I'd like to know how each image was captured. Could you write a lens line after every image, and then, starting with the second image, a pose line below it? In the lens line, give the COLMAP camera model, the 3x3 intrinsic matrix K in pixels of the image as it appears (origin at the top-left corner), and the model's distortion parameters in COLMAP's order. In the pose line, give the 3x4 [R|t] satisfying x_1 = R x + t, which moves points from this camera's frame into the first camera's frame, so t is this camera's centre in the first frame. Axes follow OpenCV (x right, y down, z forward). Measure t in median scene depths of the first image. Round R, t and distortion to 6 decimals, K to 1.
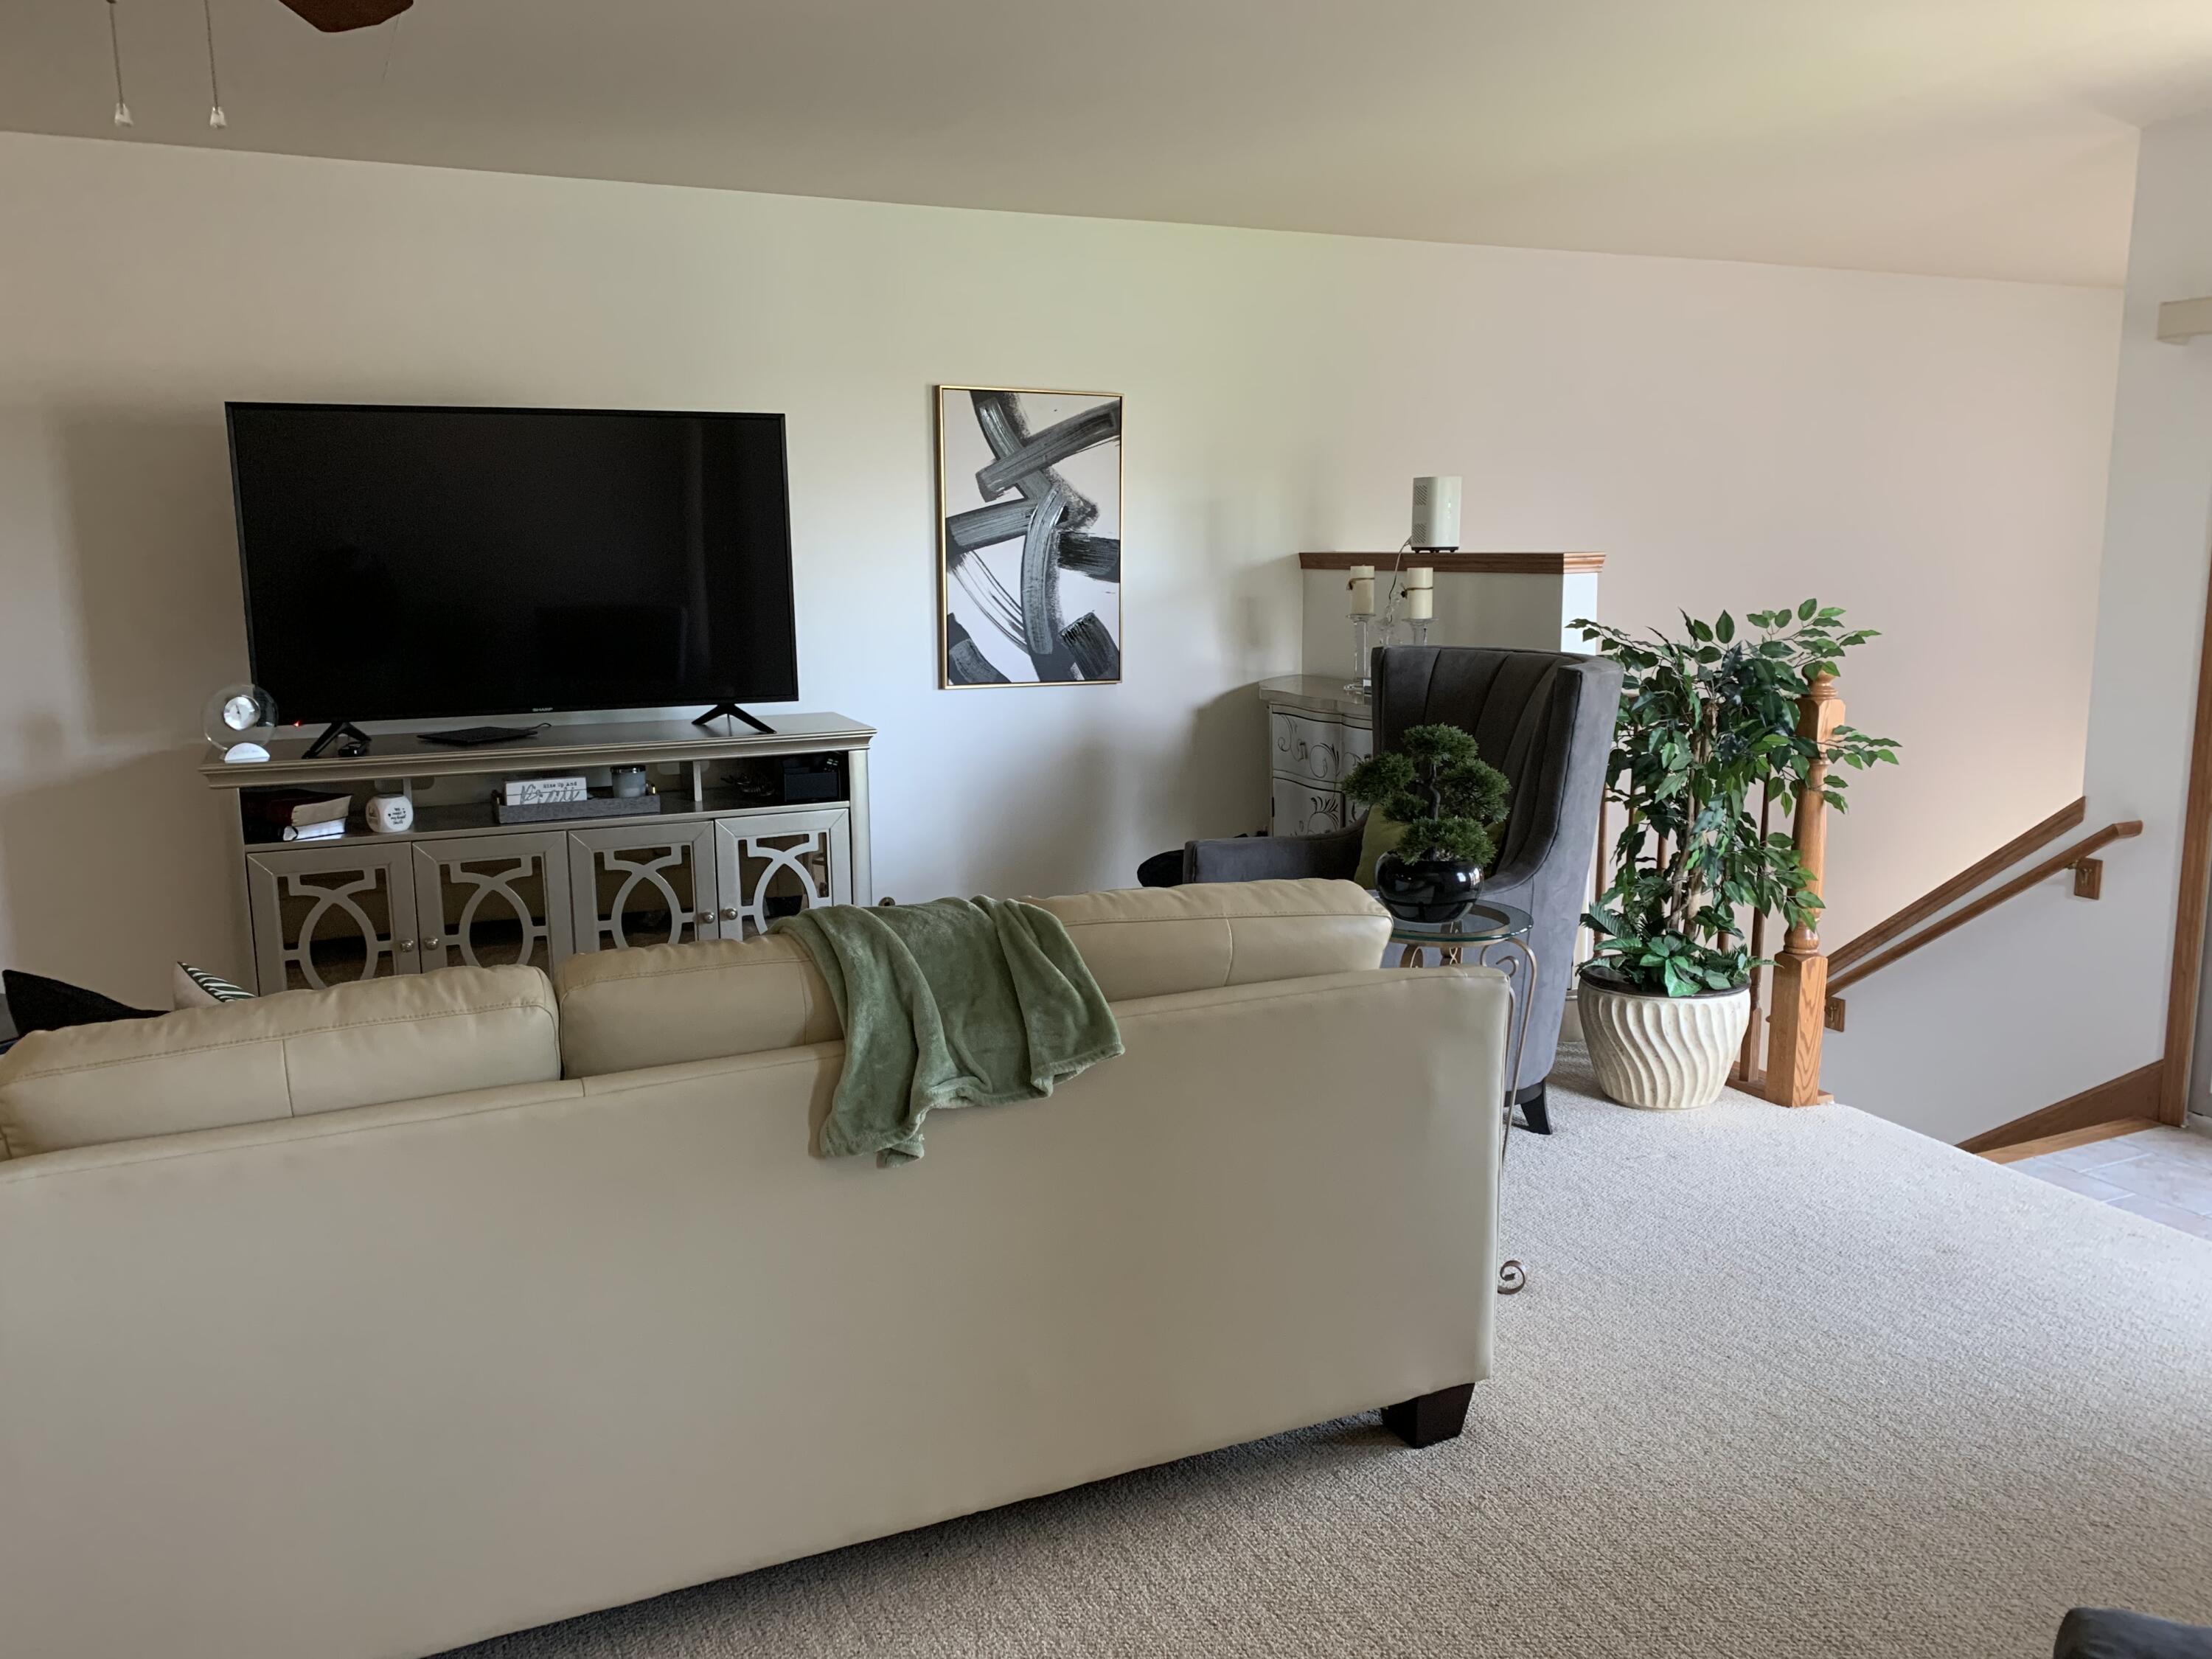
lens RADIAL K [[1686.5, 0, 1107.1], [0, 1686.5, 830.0], [0, 0, 1]] dist [0.006720, -0.007714]
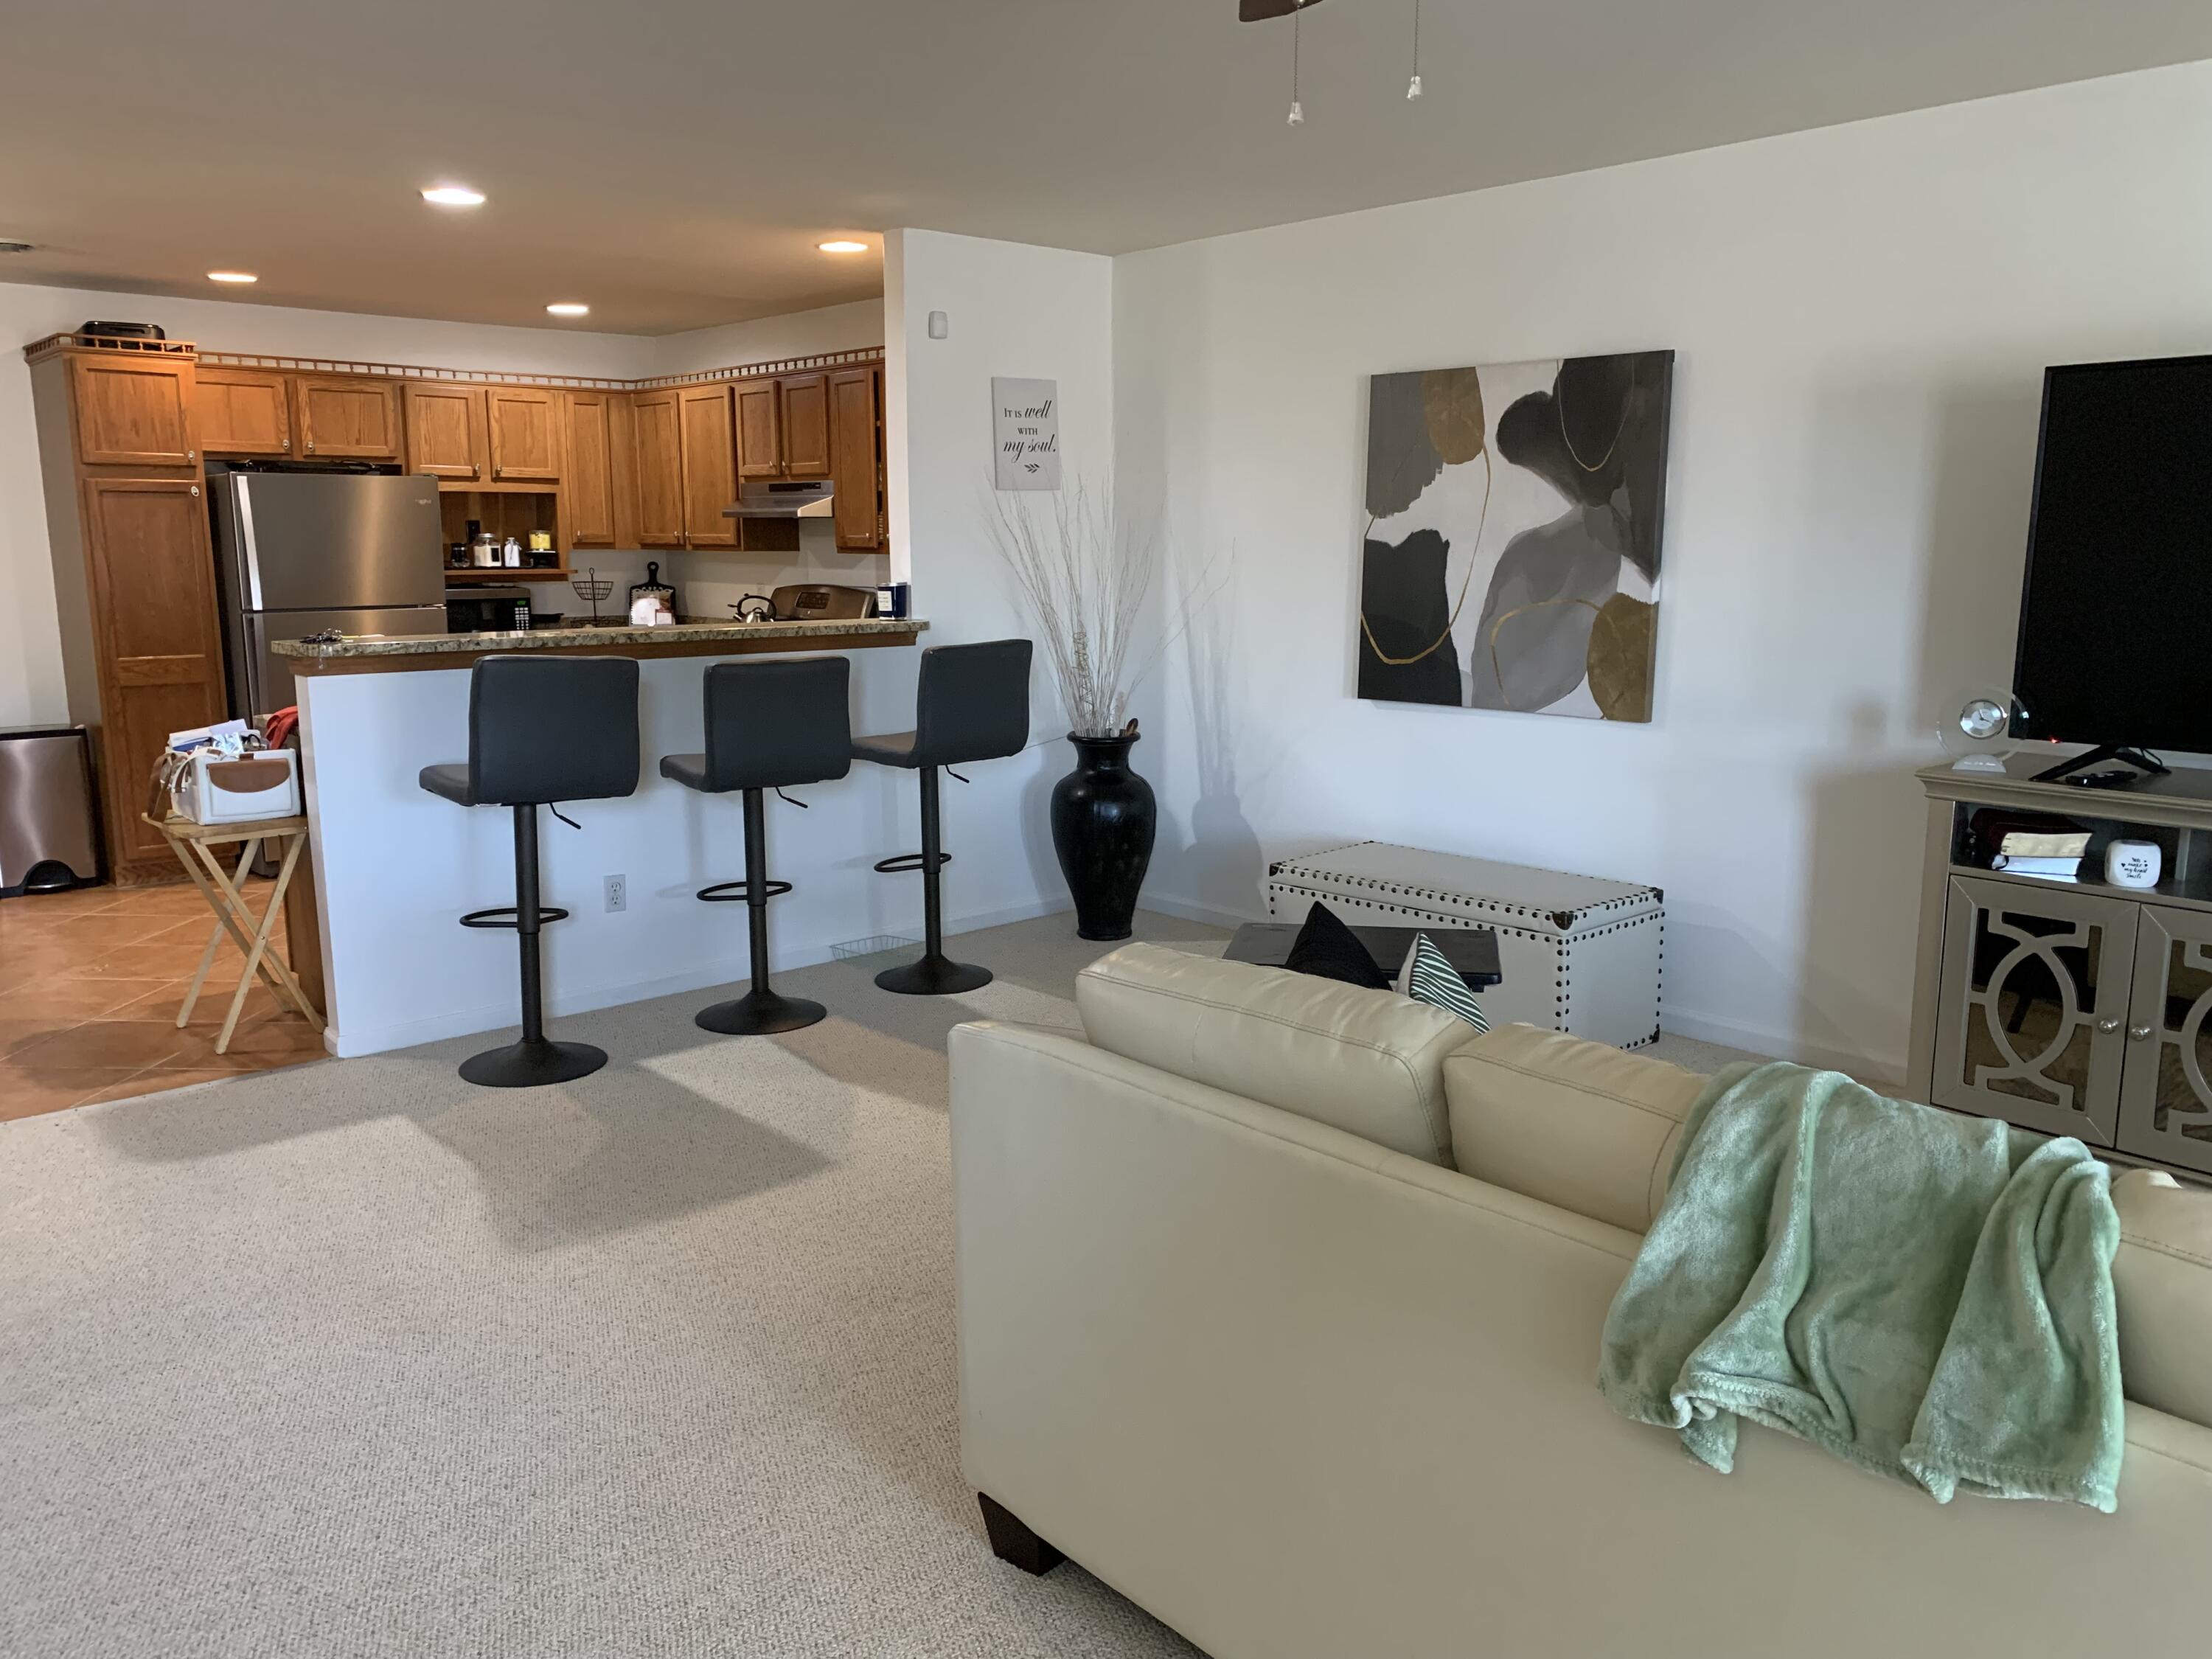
lens RADIAL K [[1686.5, 0, 1088.7], [0, 1686.5, 830.8], [0, 0, 1]] dist [0.006720, -0.007714]
pose [[0.259632, 0.174442, -0.949822, 0.216961], [-0.169528, 0.976509, 0.133003, -0.049525], [0.950711, 0.126490, 0.283105, 0.301828]]
